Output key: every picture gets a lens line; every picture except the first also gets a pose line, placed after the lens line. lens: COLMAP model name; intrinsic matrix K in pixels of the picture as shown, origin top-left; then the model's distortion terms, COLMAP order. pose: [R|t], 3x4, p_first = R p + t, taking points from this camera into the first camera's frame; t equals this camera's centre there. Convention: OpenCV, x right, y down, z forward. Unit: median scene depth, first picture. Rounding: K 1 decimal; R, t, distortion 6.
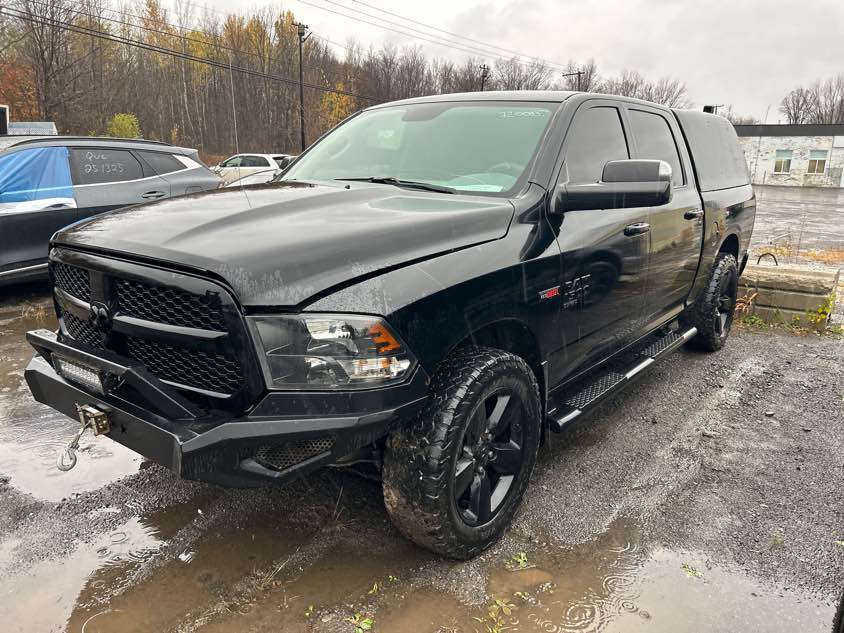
lens RADIAL K [[632.8, 0, 422.0], [0, 632.8, 316.5], [0, 0, 1]] dist [0.034314, -0.001125]
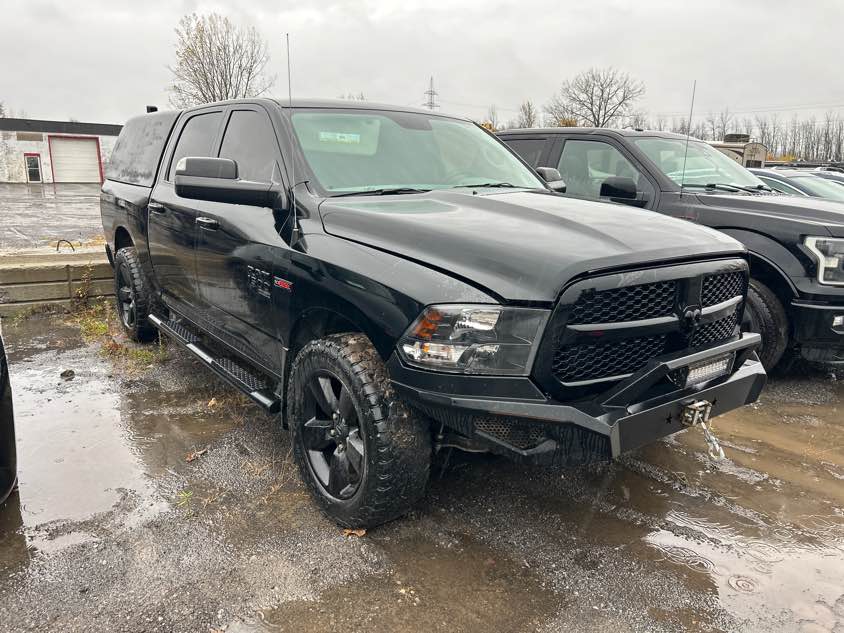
lens RADIAL K [[632.8, 0, 422.0], [0, 632.8, 316.5], [0, 0, 1]] dist [0.034314, -0.001125]
pose [[0.260902, -0.228790, 0.937862, -1.220591], [0.216098, 0.960698, 0.174245, -0.216920], [-0.940867, 0.157209, 0.300089, 0.822932]]
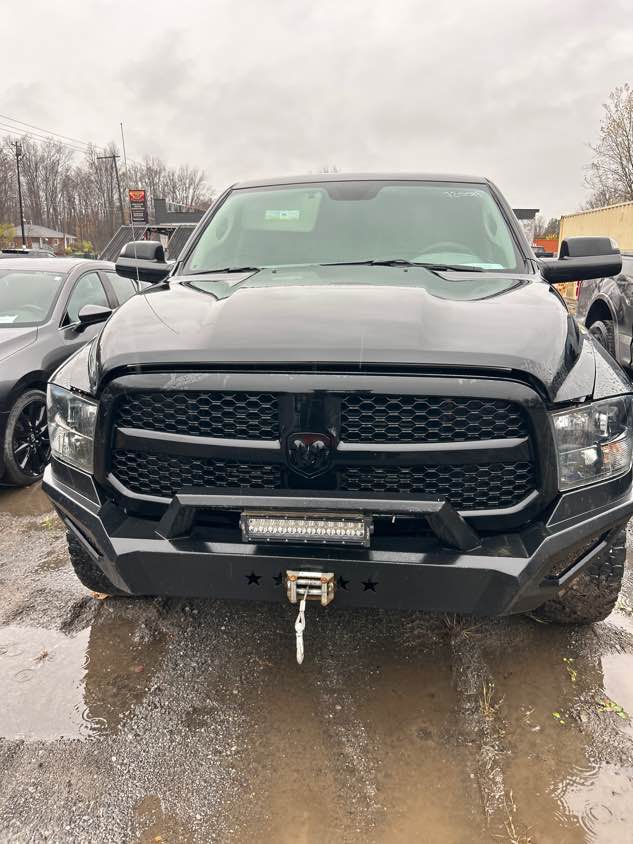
lens RADIAL K [[638.3, 0, 315.8], [0, 638.3, 405.3], [0, 0, 1]] dist [0.013725, -0.001294]
pose [[0.854611, -0.148665, 0.497533, -0.648248], [0.146766, 0.988228, 0.043187, -0.064852], [-0.498097, 0.036113, 0.866369, 0.249435]]
